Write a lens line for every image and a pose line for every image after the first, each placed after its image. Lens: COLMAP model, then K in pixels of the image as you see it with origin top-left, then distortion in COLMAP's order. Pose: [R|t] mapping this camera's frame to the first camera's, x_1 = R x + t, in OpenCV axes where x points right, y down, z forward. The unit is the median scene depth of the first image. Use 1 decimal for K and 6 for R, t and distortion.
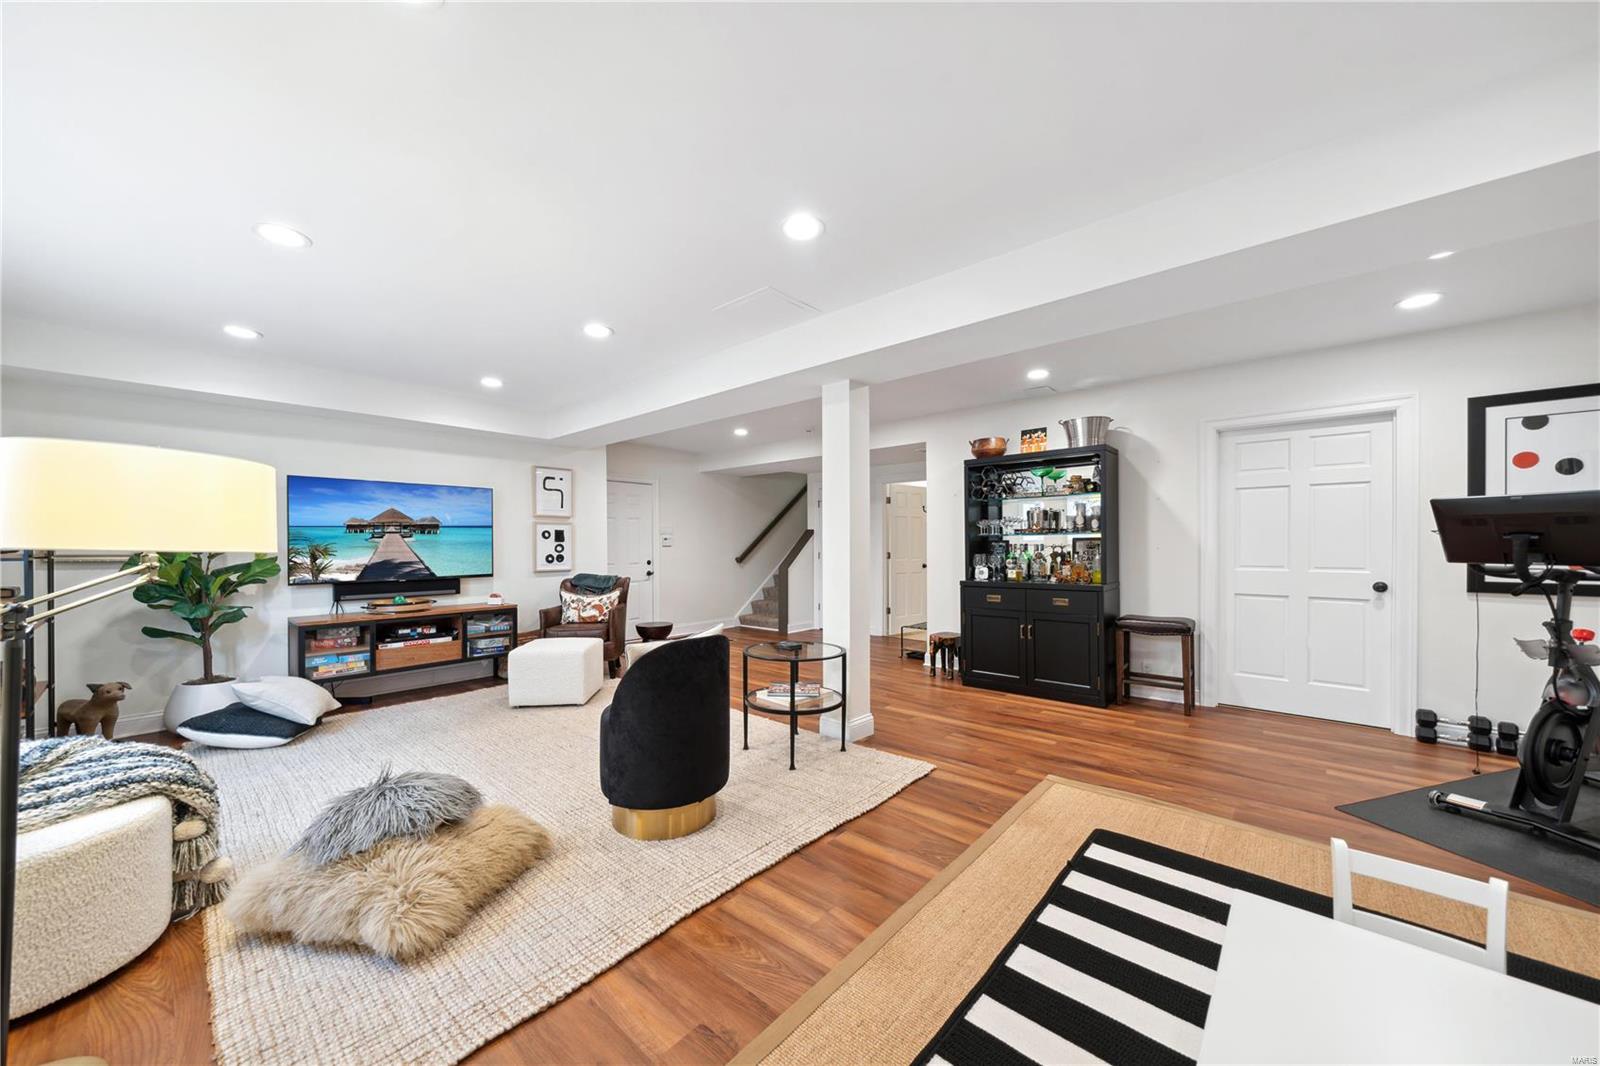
lens RADIAL K [[551.2, 0, 799.7], [0, 551.2, 553.9], [0, 0, 1]] dist [0.000361, 0.000023]
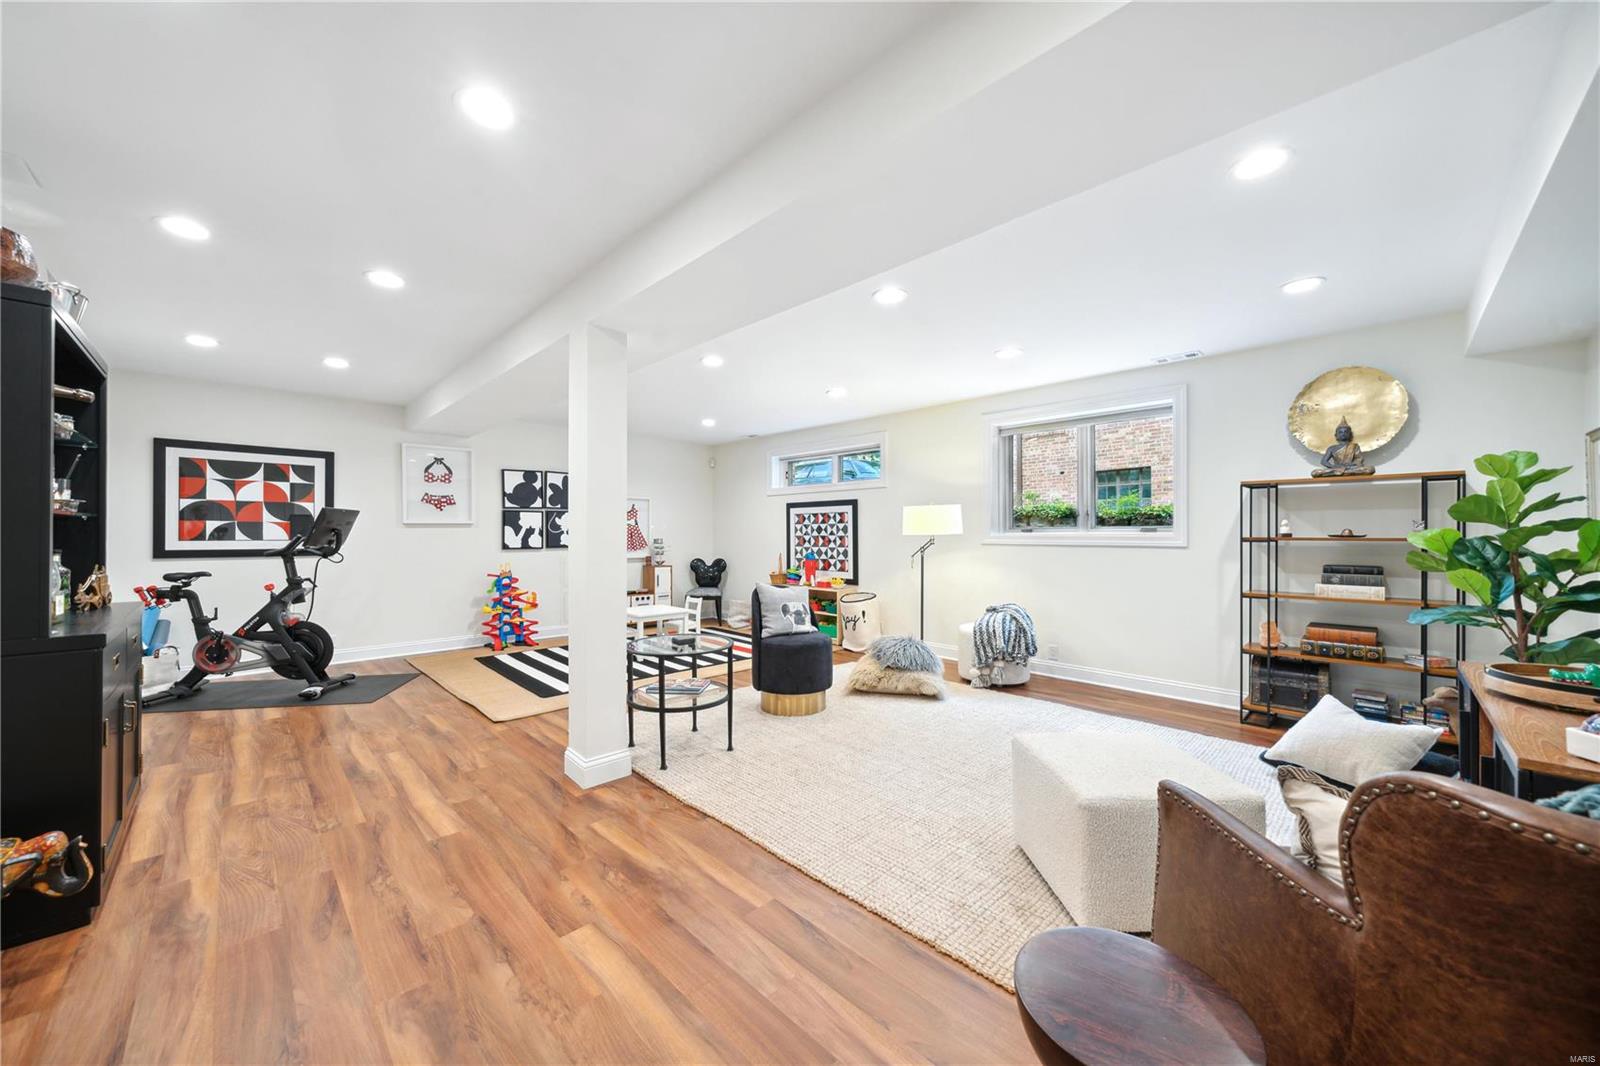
lens RADIAL K [[594.5, 0, 800.0], [0, 594.5, 533.0], [0, 0, 1]] dist [-0.000794, -0.000068]
pose [[-0.997077, 0.001345, 0.076392, -0.254152], [0.002187, 0.999938, 0.010943, -0.027017], [-0.076373, 0.011078, -0.997018, 1.725786]]
